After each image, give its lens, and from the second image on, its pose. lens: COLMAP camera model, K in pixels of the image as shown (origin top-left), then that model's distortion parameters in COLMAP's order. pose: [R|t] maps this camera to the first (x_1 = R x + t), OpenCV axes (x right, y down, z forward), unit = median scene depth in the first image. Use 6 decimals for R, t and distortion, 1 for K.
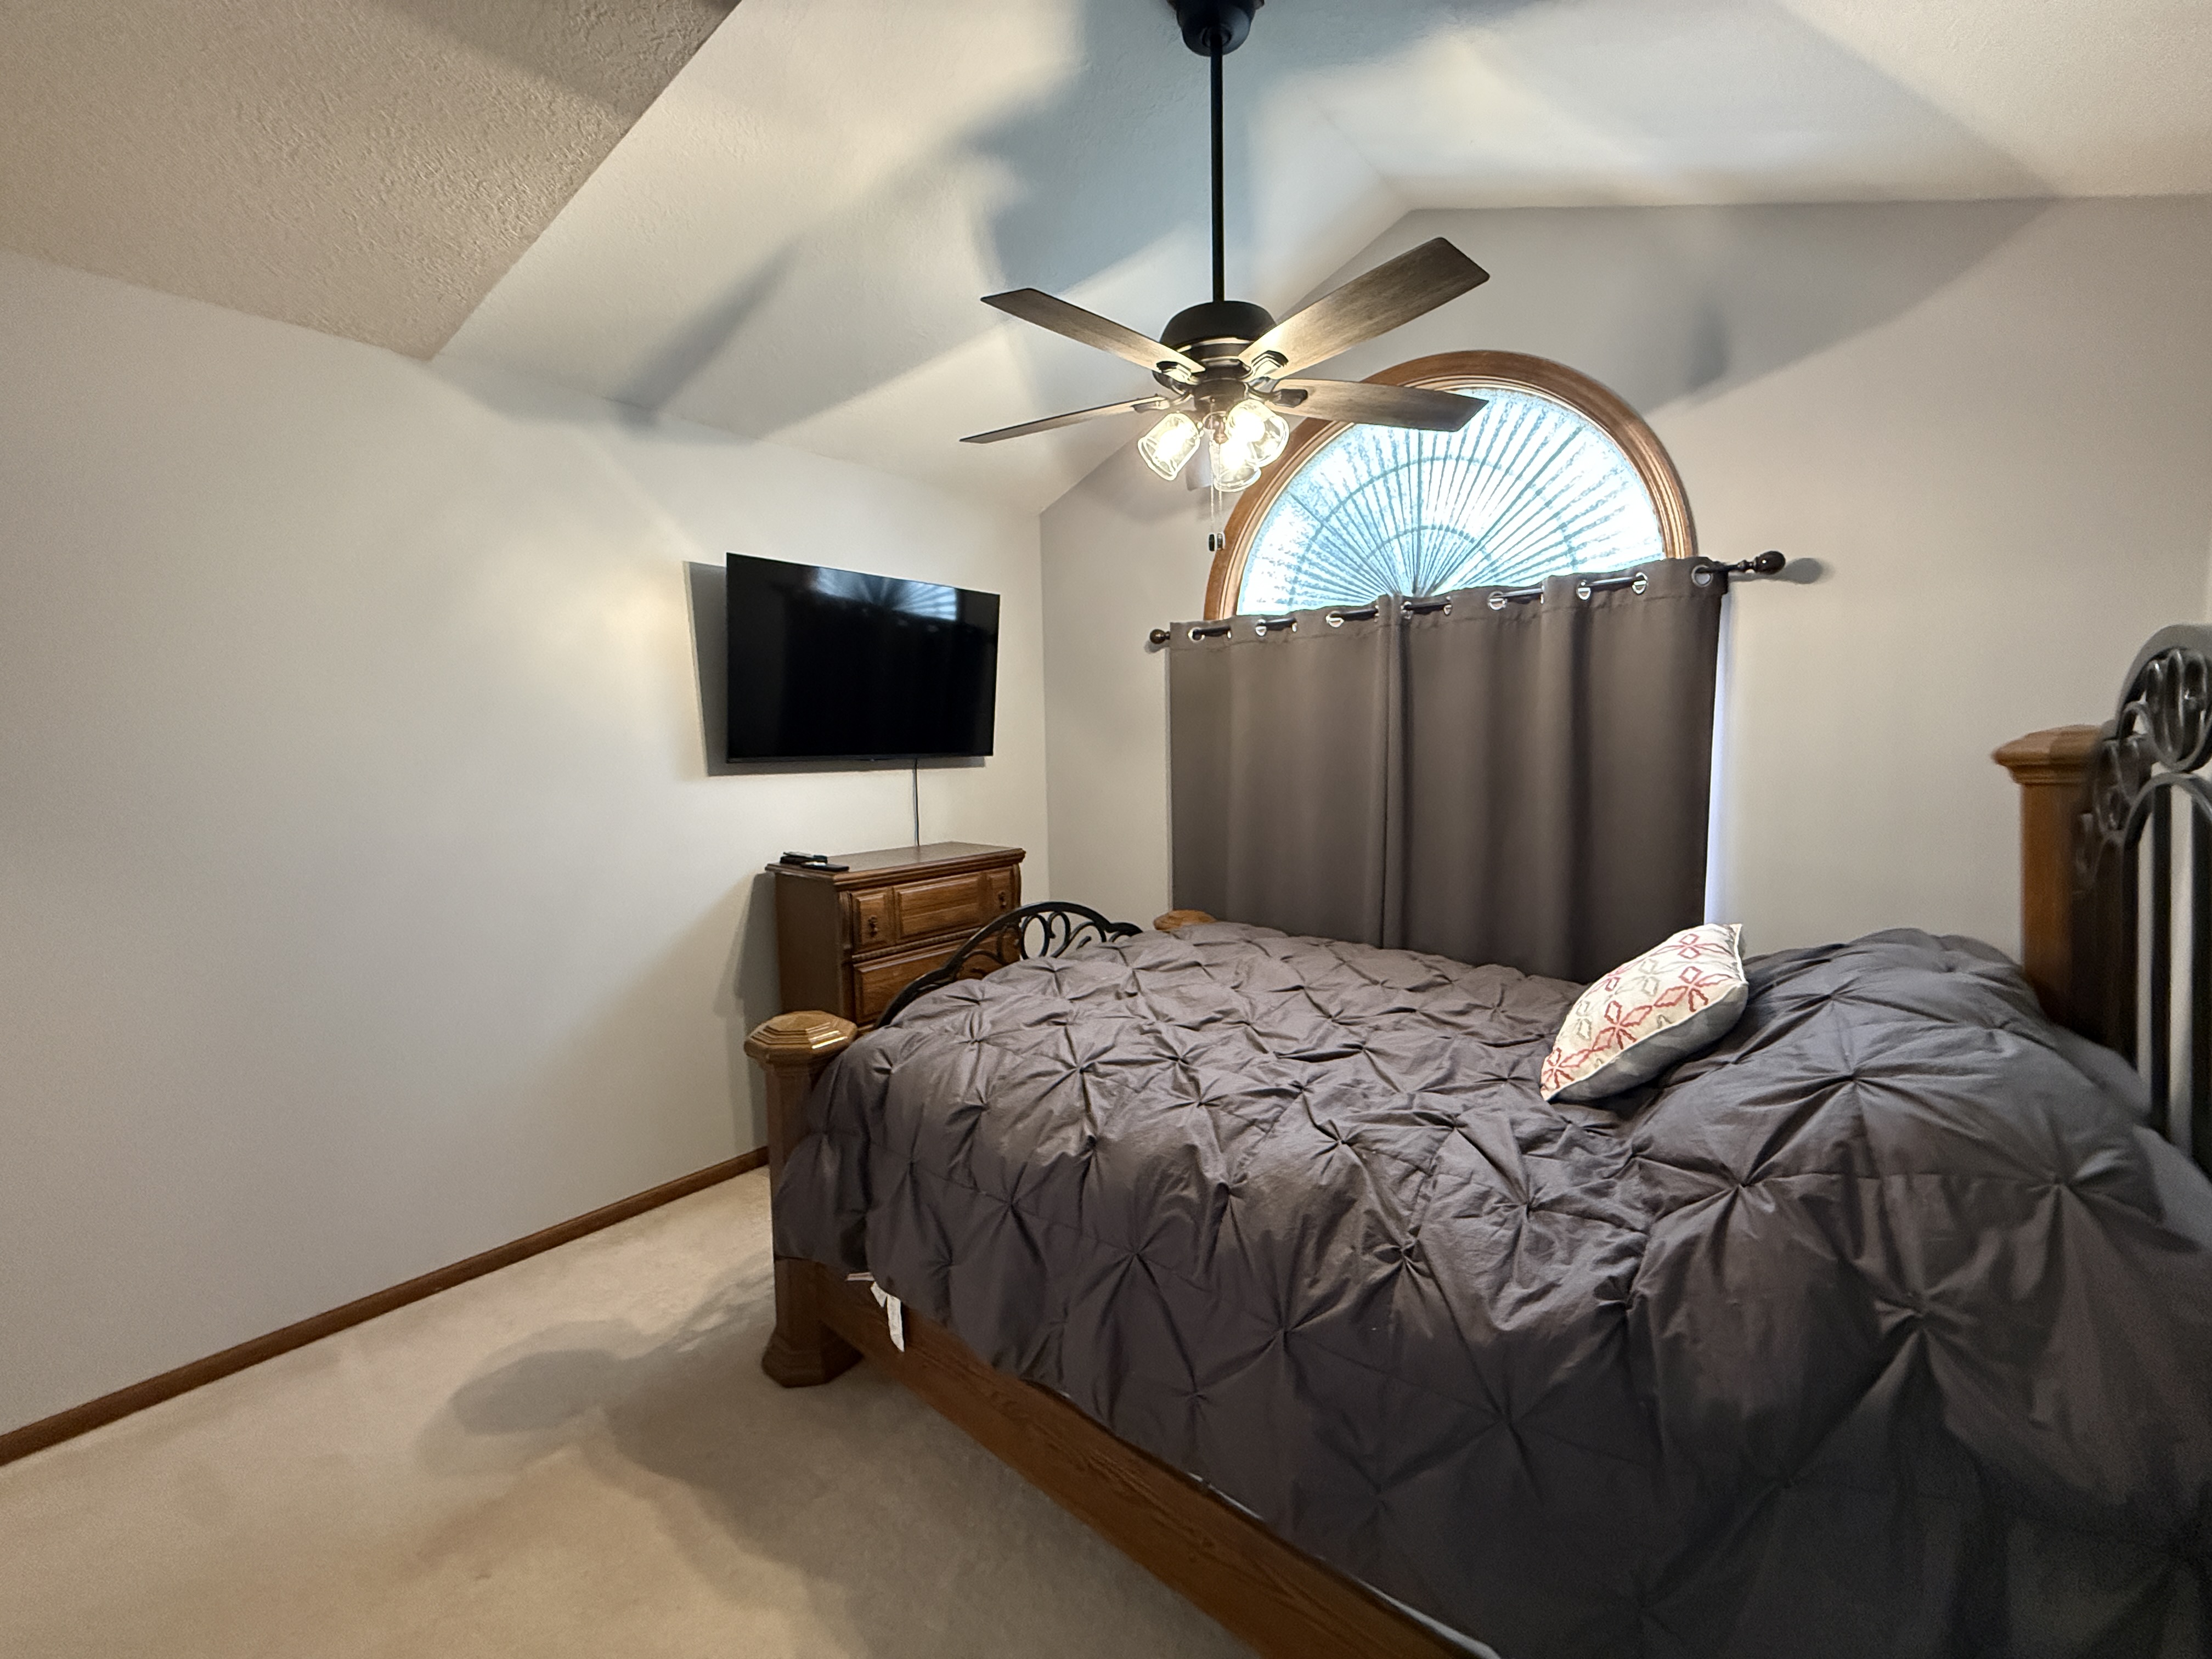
lens RADIAL K [[881.5, 0, 1106.1], [0, 881.5, 831.2], [0, 0, 1]] dist [0.000212, -0.000356]
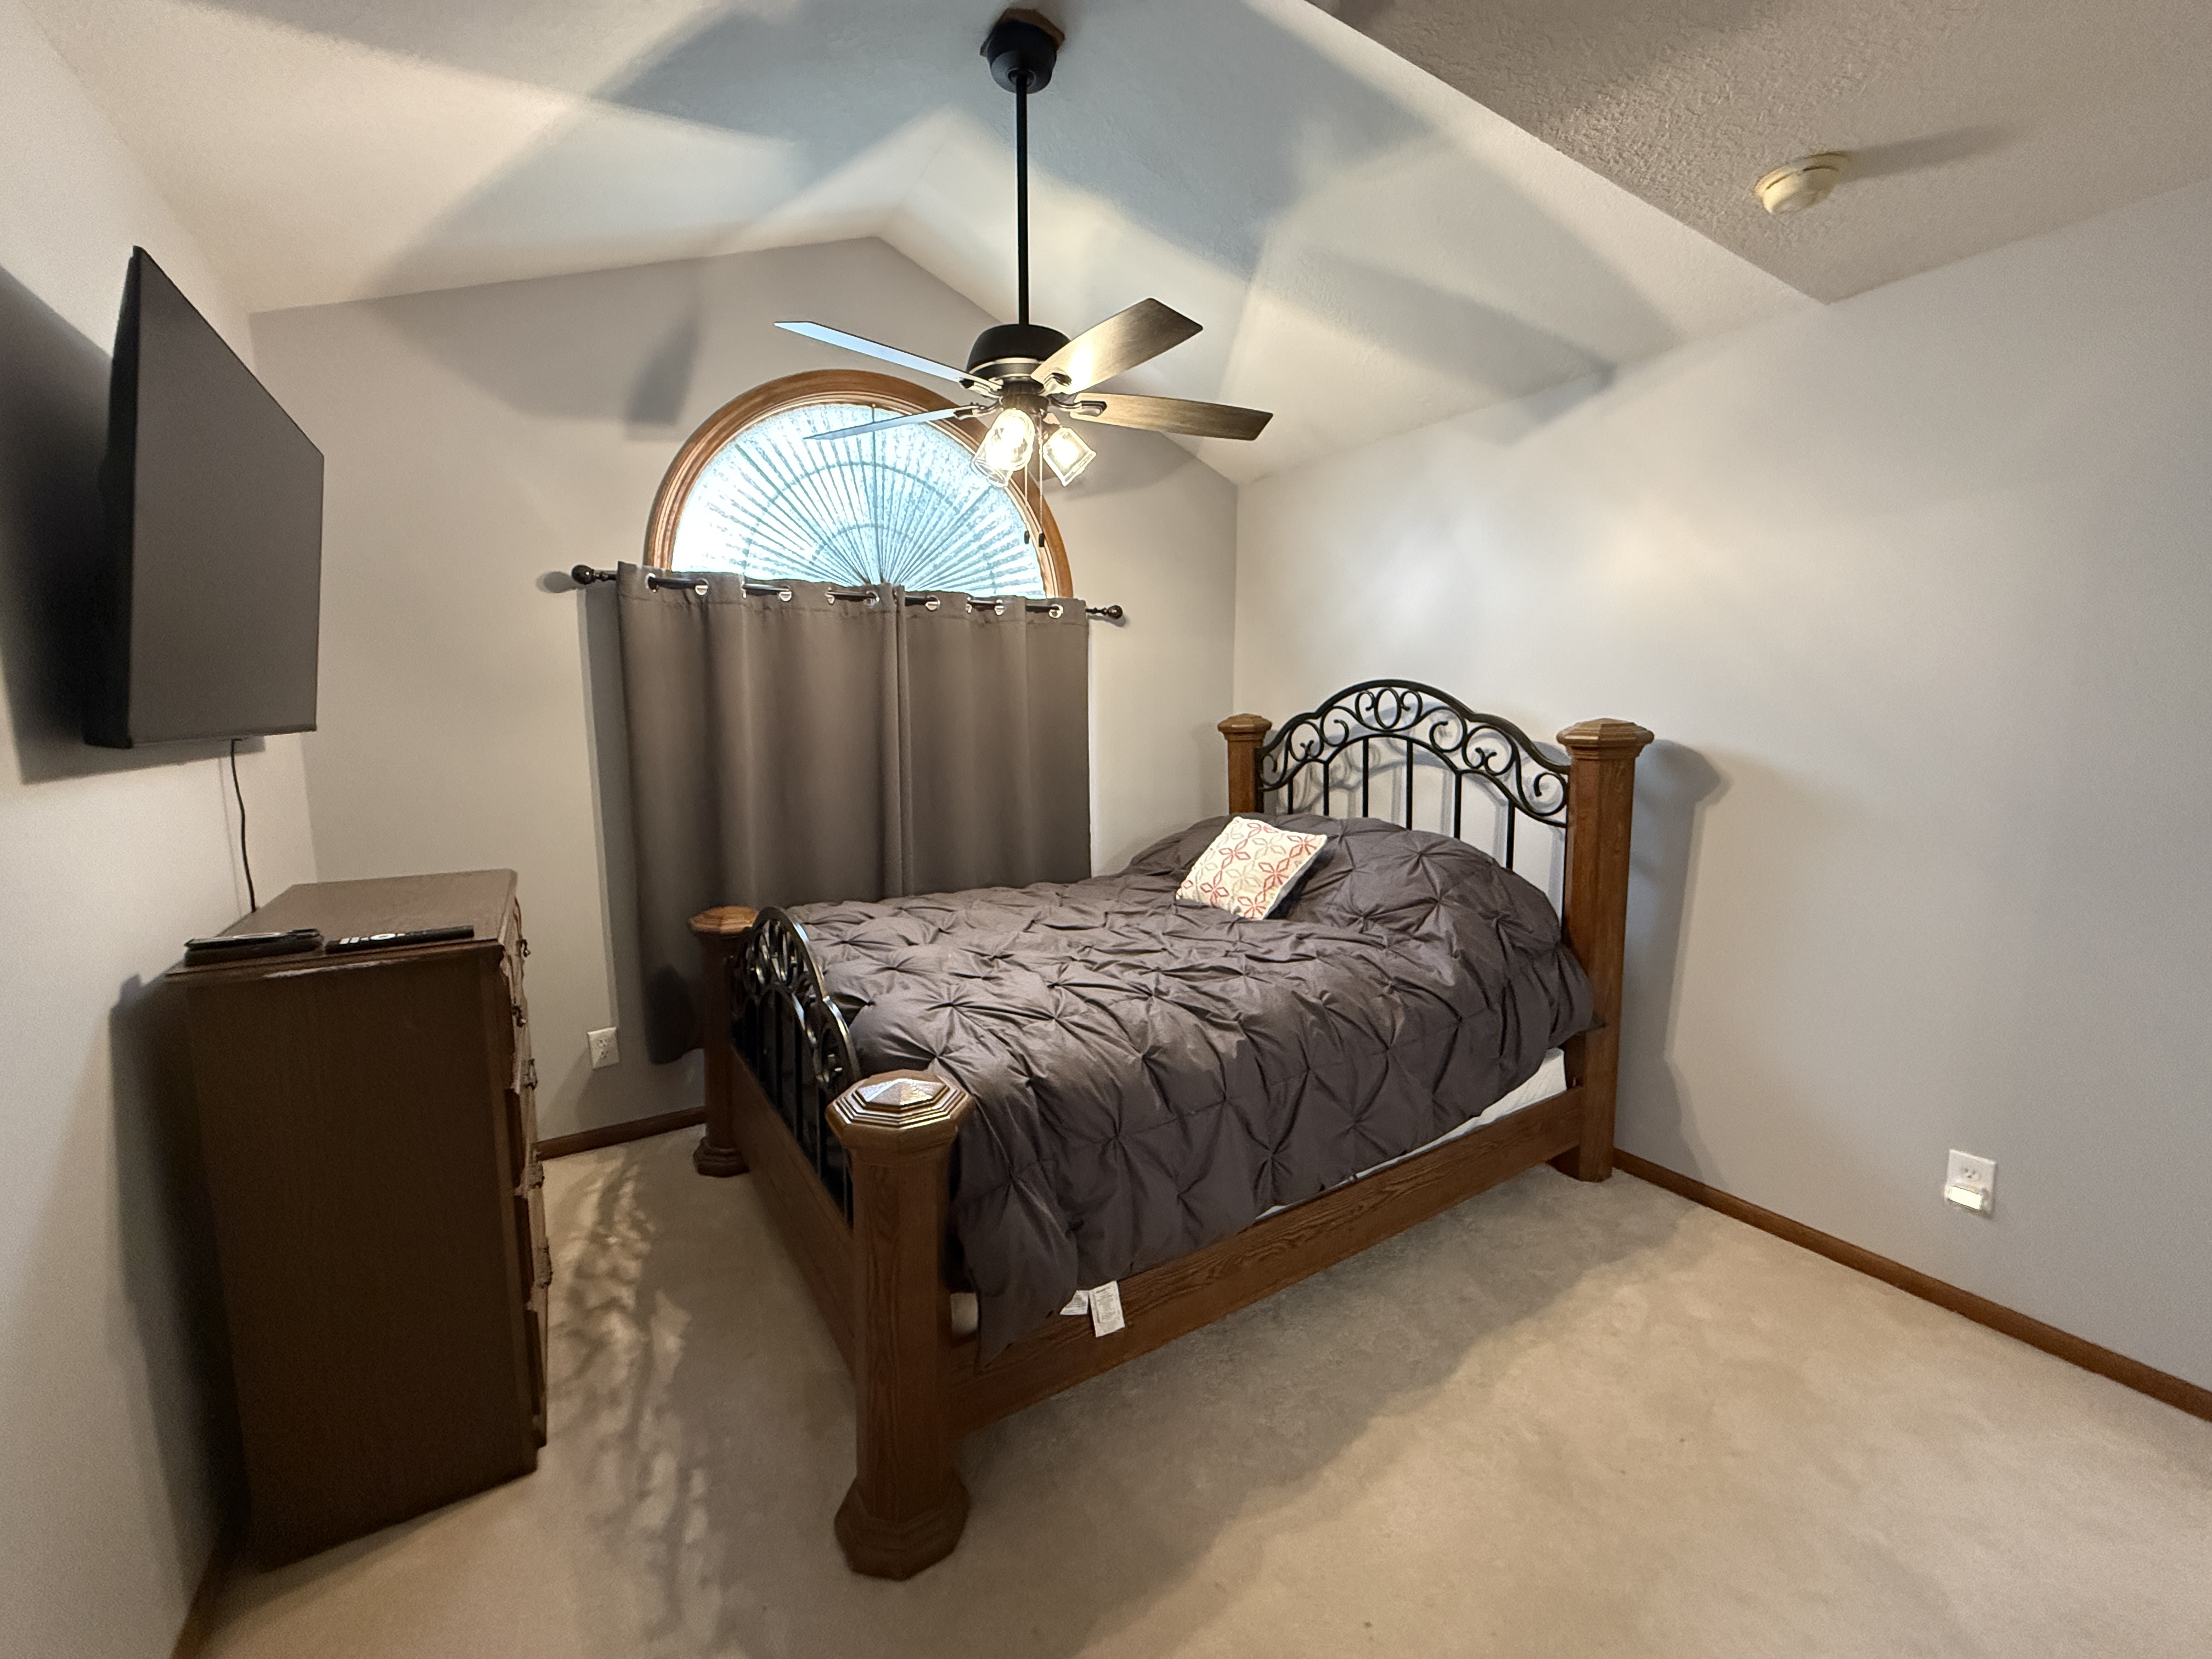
lens RADIAL K [[881.5, 0, 1106.8], [0, 881.5, 823.9], [0, 0, 1]] dist [0.000212, -0.000356]
pose [[0.261485, -0.106245, 0.959342, -0.765968], [0.082679, 0.992736, 0.087408, -0.043496], [-0.961660, 0.056461, 0.268370, 0.488670]]
